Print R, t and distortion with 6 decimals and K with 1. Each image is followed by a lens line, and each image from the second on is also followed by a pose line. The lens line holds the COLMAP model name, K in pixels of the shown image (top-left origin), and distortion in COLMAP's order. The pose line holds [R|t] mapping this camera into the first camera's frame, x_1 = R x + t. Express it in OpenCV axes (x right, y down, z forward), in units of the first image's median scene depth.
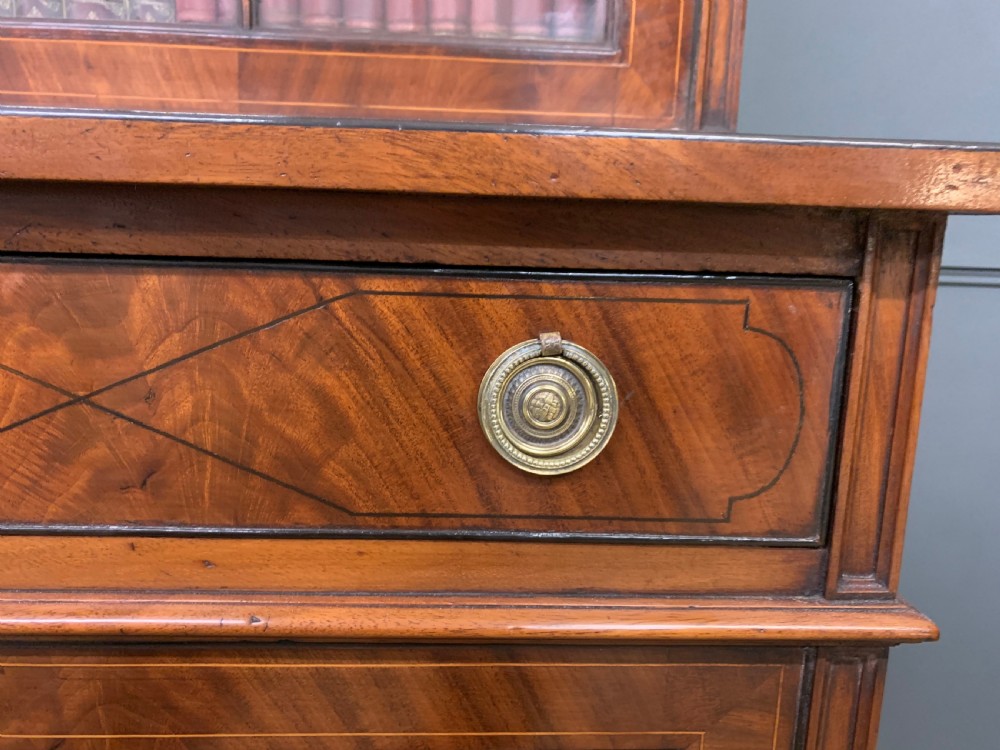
lens RADIAL K [[770.4, 0, 491.4], [0, 770.4, 372.4], [0, 0, 1]] dist [0.046612, -0.053931]
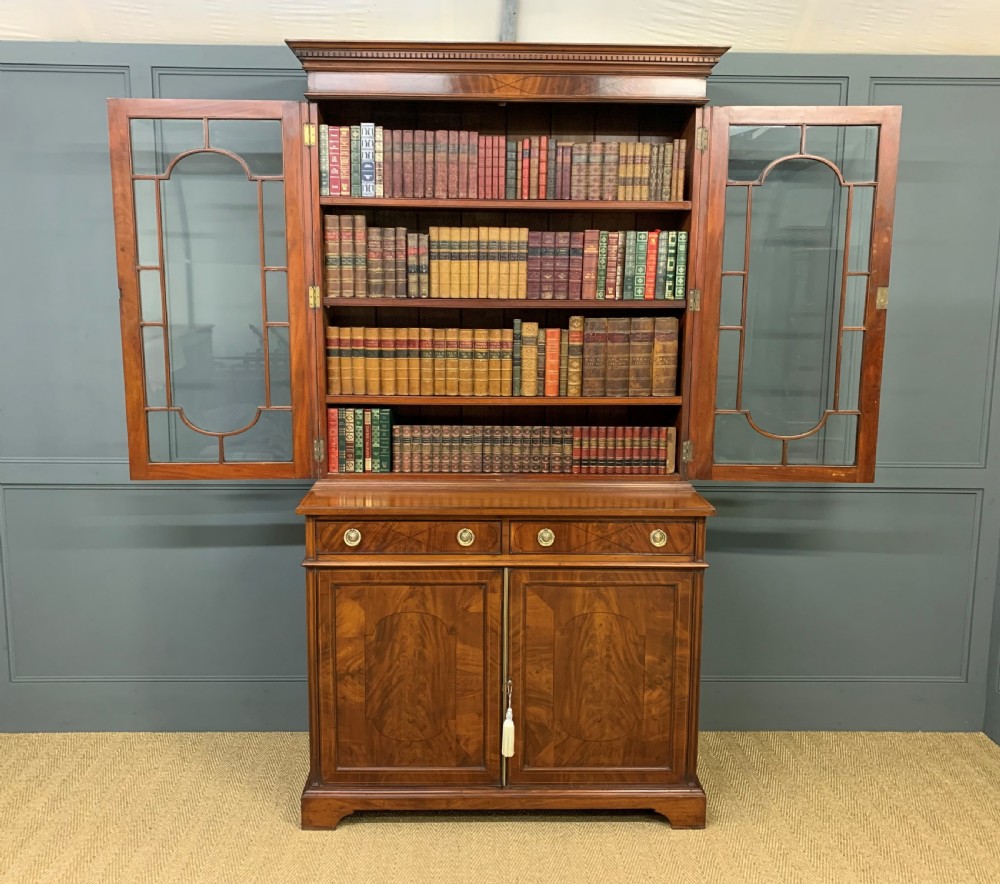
lens RADIAL K [[888.4, 0, 488.0], [0, 888.4, 422.8], [0, 0, 1]] dist [0.070404, -0.075720]
pose [[0.999548, -0.018659, -0.023586, -1.466078], [0.017314, 0.998281, -0.055994, -0.667197], [0.024590, 0.055560, 0.998153, -8.430744]]
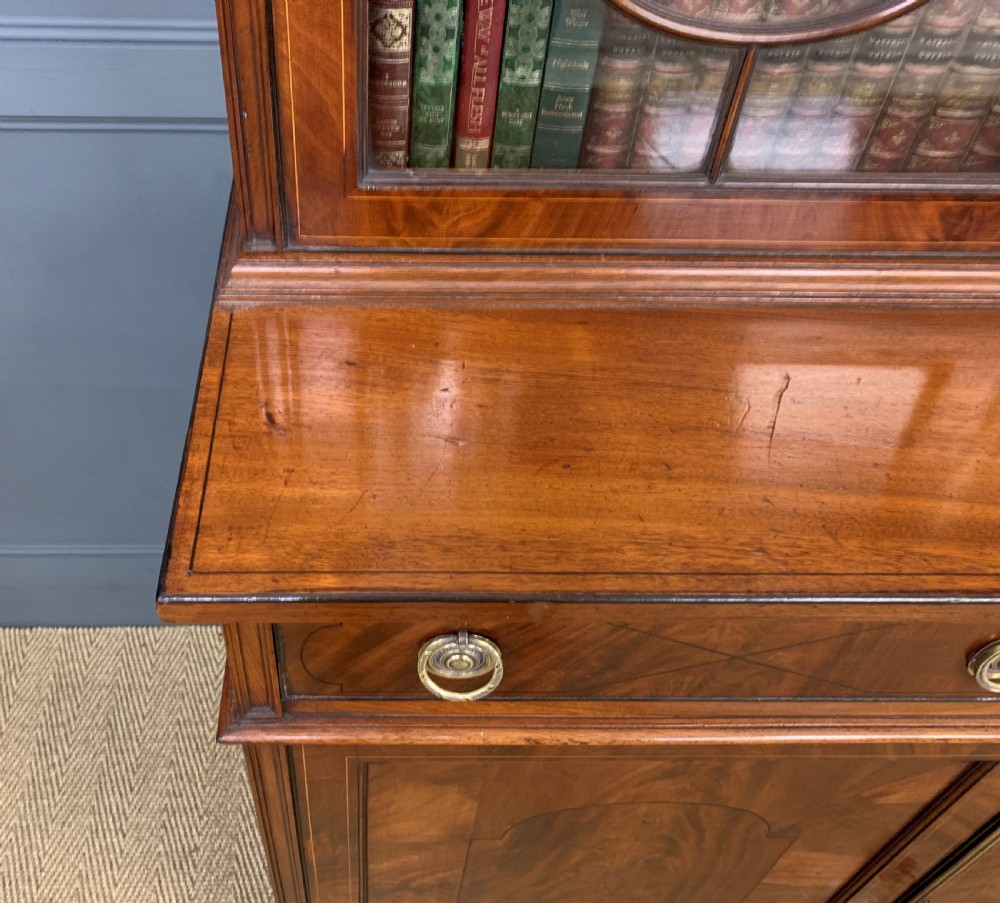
lens RADIAL K [[934.2, 0, 388.0], [0, 934.2, 441.1], [0, 0, 1]] dist [0.013123, 0.000000]
pose [[0.999614, 0.010343, -0.025771, -3.218665], [0.006138, 0.822805, 0.568290, -1.509881], [0.027082, -0.568229, 0.822424, -0.510175]]
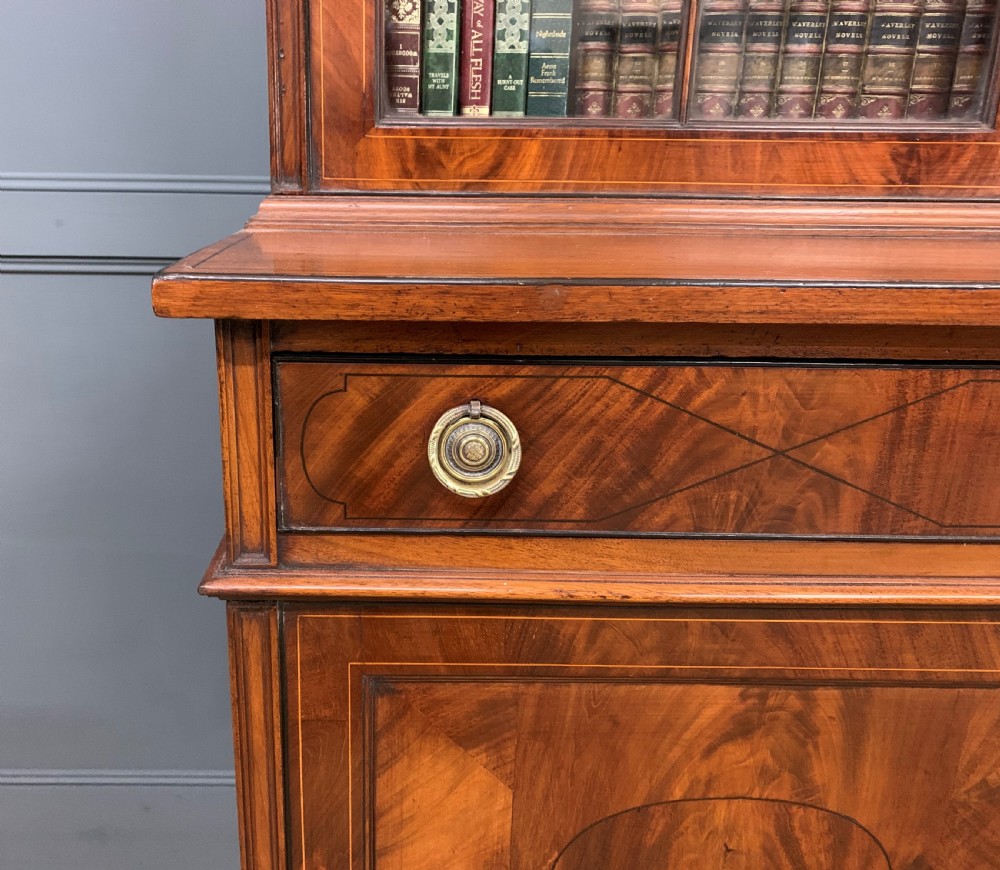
lens RADIAL K [[888.4, 0, 417.6], [0, 888.4, 424.9], [0, 0, 1]] dist [0.070404, -0.075720]
pose [[0.999458, -0.007351, -0.032093, -3.167974], [0.010590, 0.994732, 0.101958, -0.244258], [0.031174, -0.102242, 0.994271, -0.850177]]
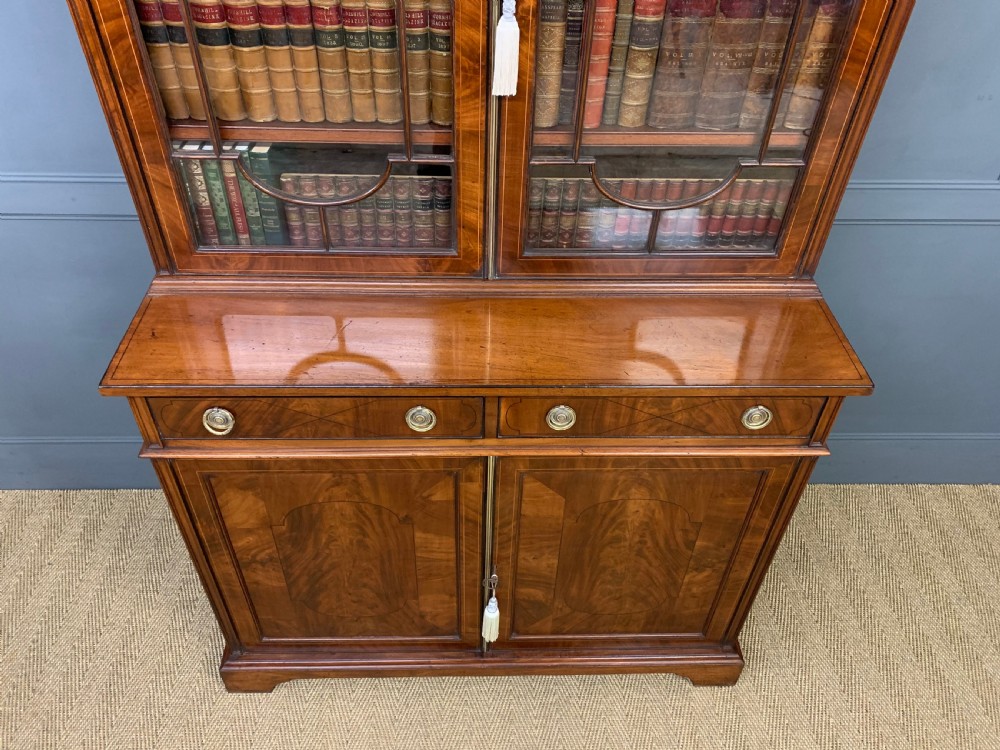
lens RADIAL K [[770.4, 0, 492.9], [0, 770.4, 366.3], [0, 0, 1]] dist [0.046612, -0.053931]
pose [[0.999900, 0.004171, -0.013478, -1.450742], [0.003173, 0.864348, 0.502885, -2.569669], [0.013748, -0.502878, 0.864248, -2.905142]]
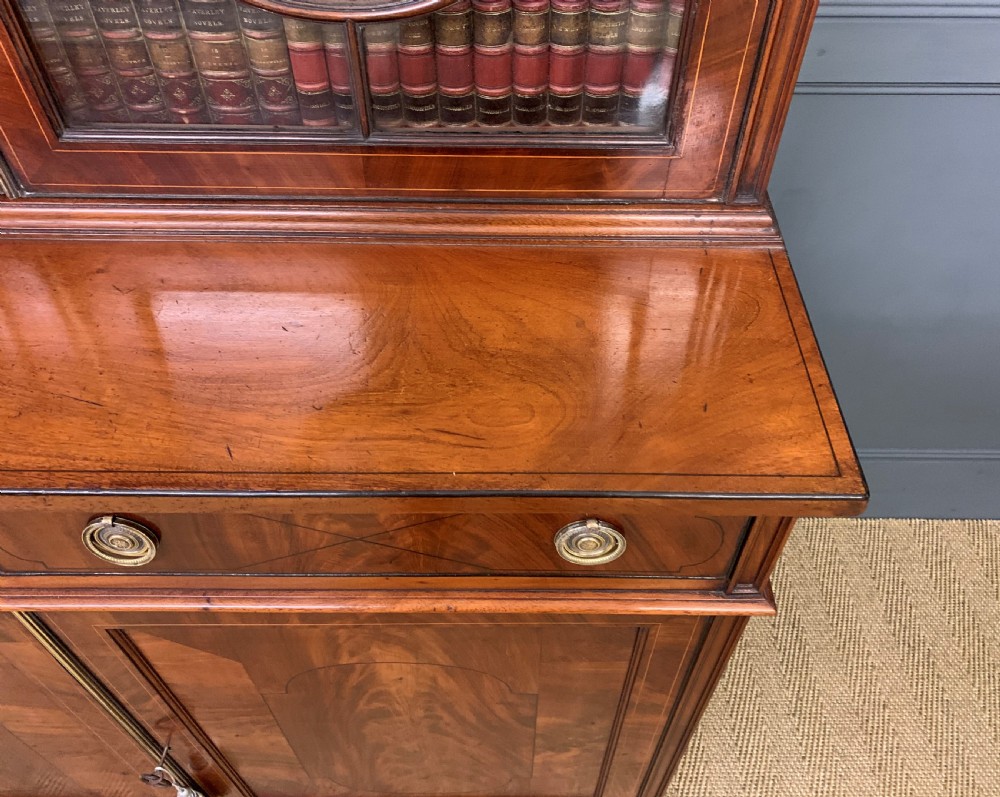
lens RADIAL K [[820.9, 0, 518.8], [0, 820.9, 384.5], [0, 0, 1]] dist [0.038682, -0.033117]
pose [[0.999082, 0.016704, -0.039459, -0.032992], [0.010407, 0.798717, 0.601617, -1.518789], [0.041565, -0.601475, 0.797810, -0.428584]]
